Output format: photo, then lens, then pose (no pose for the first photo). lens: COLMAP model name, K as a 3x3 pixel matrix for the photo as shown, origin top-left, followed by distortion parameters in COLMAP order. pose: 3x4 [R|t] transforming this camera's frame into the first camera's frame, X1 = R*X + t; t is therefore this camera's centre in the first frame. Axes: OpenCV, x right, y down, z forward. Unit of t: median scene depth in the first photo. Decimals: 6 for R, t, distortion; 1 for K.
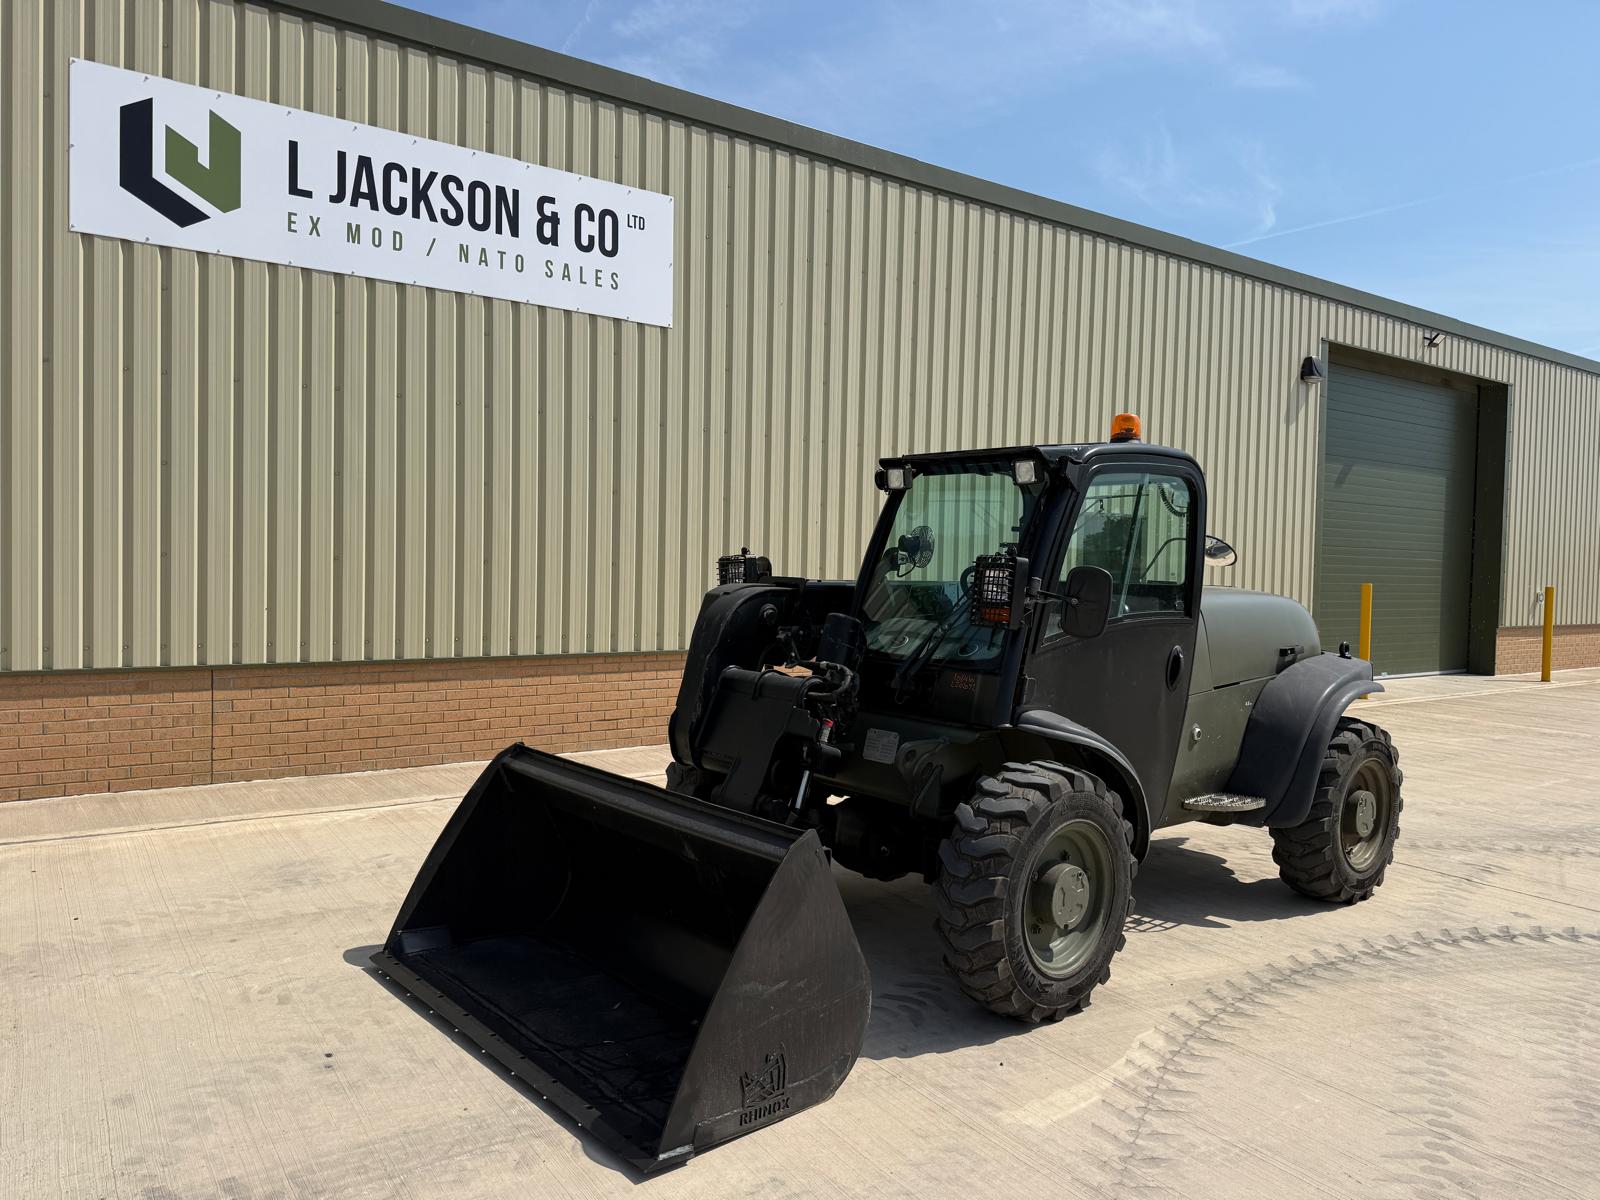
lens RADIAL K [[1131.5, 0, 795.6], [0, 1131.5, 599.0], [0, 0, 1]] dist [0.004169, -0.007147]
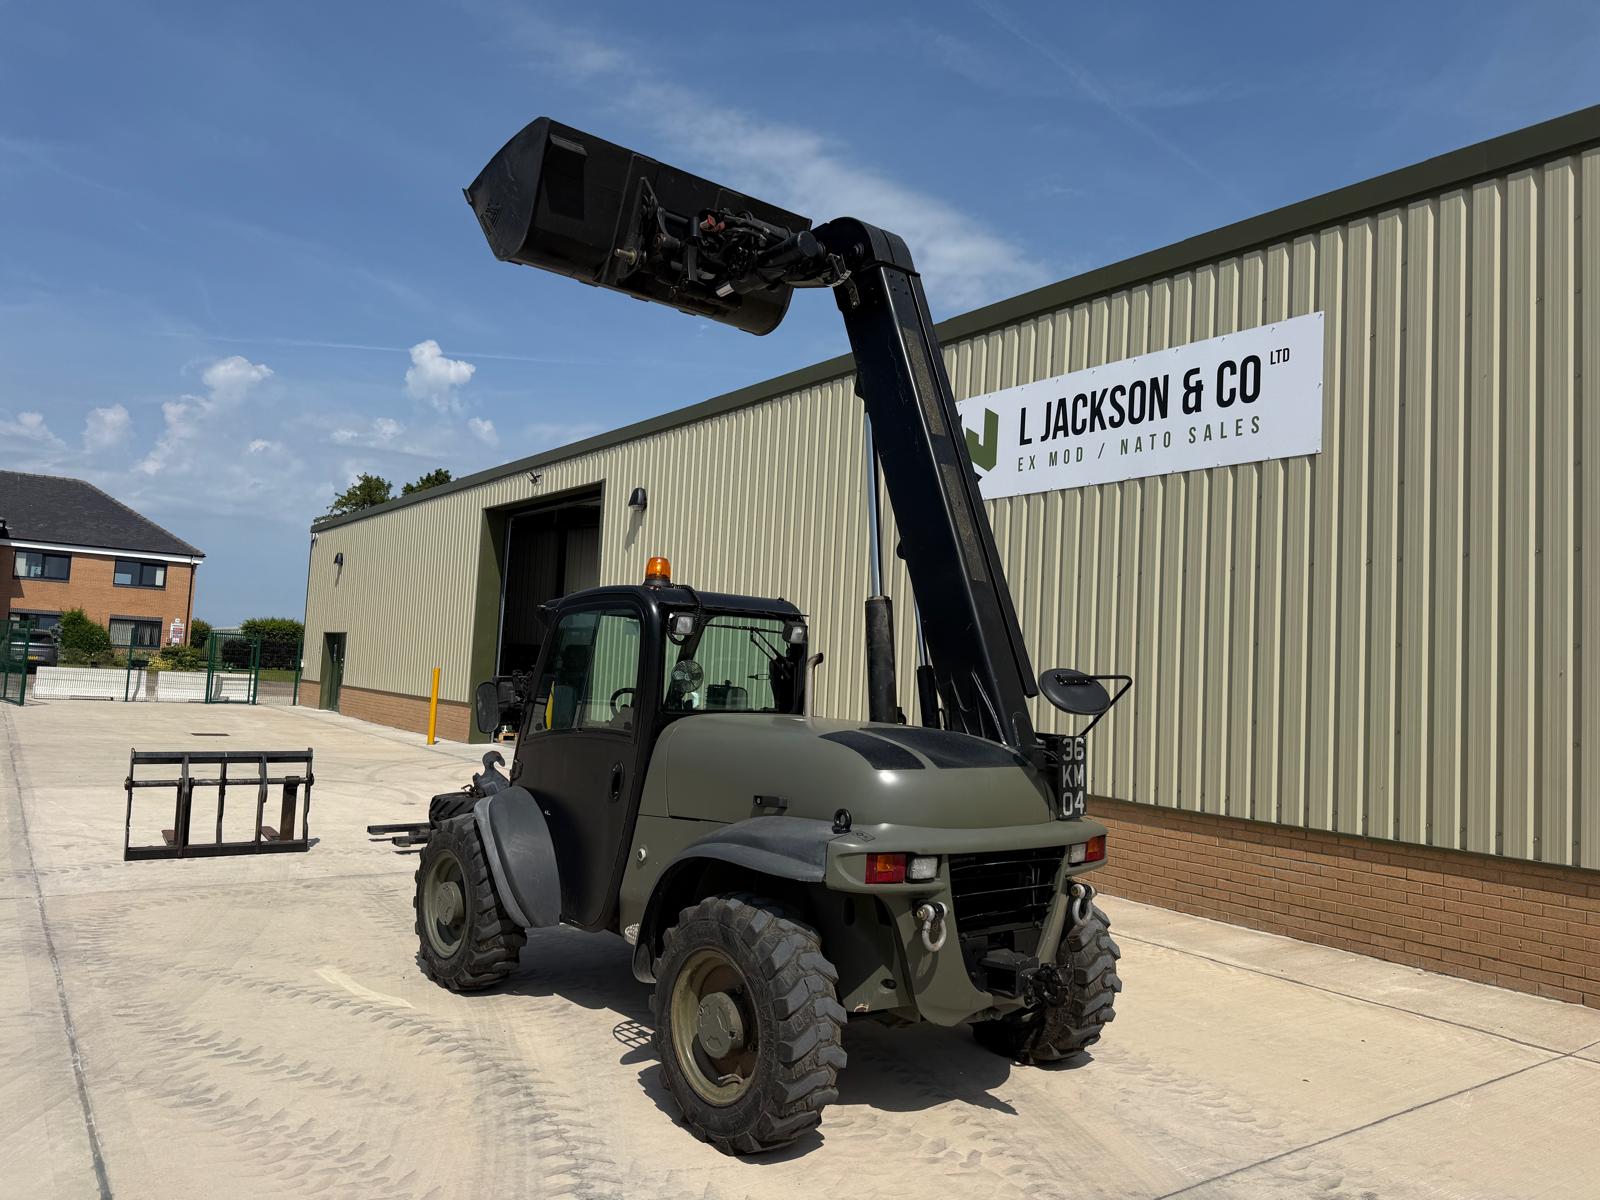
lens RADIAL K [[1109.6, 0, 793.7], [0, 1109.6, 606.5], [0, 0, 1]] dist [0.110708, -0.167483]
pose [[0.007617, -0.083409, -0.996486, 0.895931], [-0.081758, 0.993127, -0.083752, -0.020028], [0.996623, 0.082109, 0.000745, 0.721531]]
